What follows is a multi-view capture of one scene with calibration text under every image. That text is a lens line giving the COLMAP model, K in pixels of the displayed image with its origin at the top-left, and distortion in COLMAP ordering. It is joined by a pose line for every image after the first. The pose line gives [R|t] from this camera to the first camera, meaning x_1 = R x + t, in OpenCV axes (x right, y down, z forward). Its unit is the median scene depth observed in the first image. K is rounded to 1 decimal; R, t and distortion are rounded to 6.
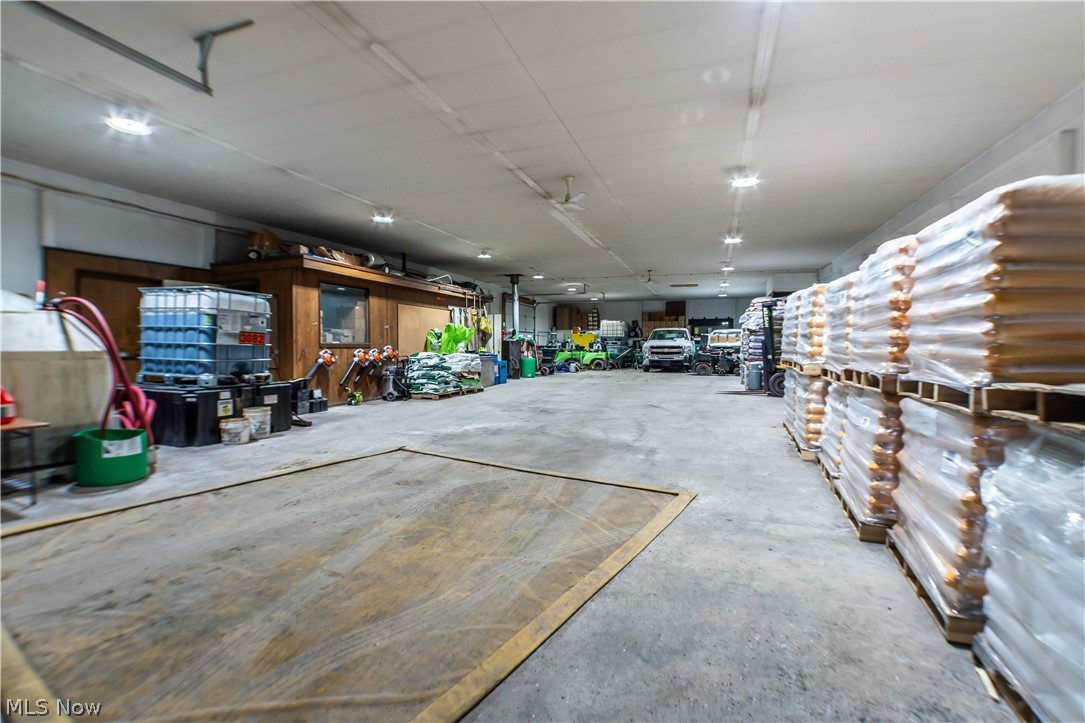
lens RADIAL K [[494.4, 0, 535.5], [0, 494.4, 359.0], [0, 0, 1]] dist [-0.033210, 0.000060]
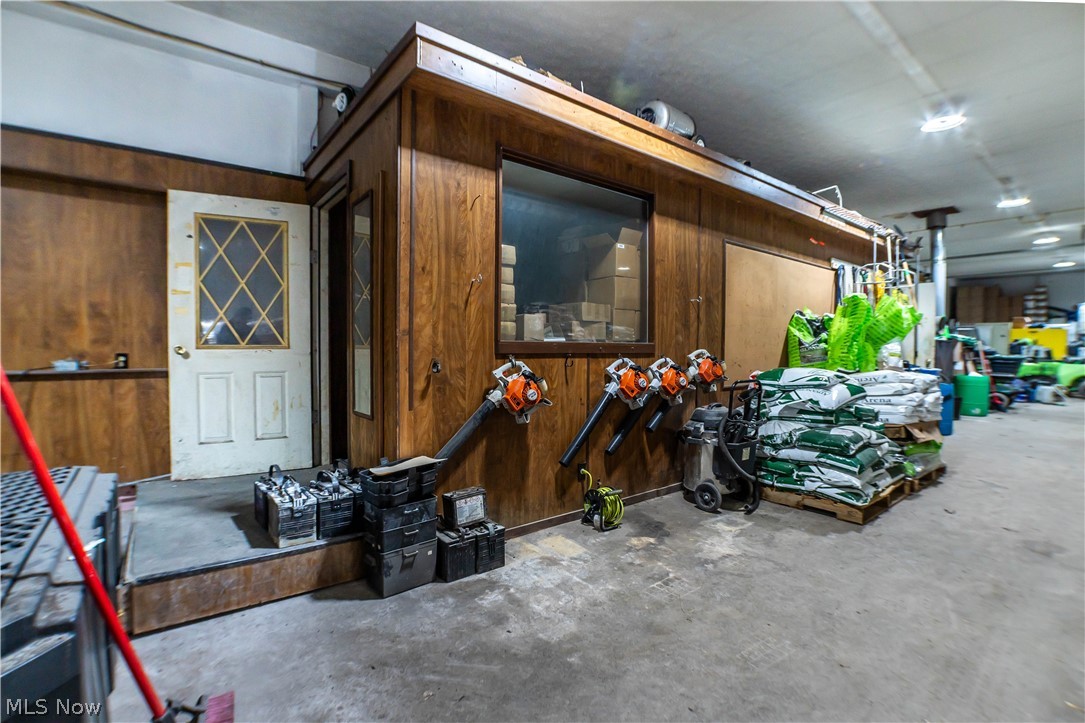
lens RADIAL K [[494.4, 0, 535.5], [0, 494.4, 359.0], [0, 0, 1]] dist [-0.033210, 0.000060]
pose [[0.837772, 0.018441, -0.545708, -0.205496], [-0.020644, 0.999785, 0.002093, -0.018500], [0.545629, 0.009512, 0.837973, 0.635346]]
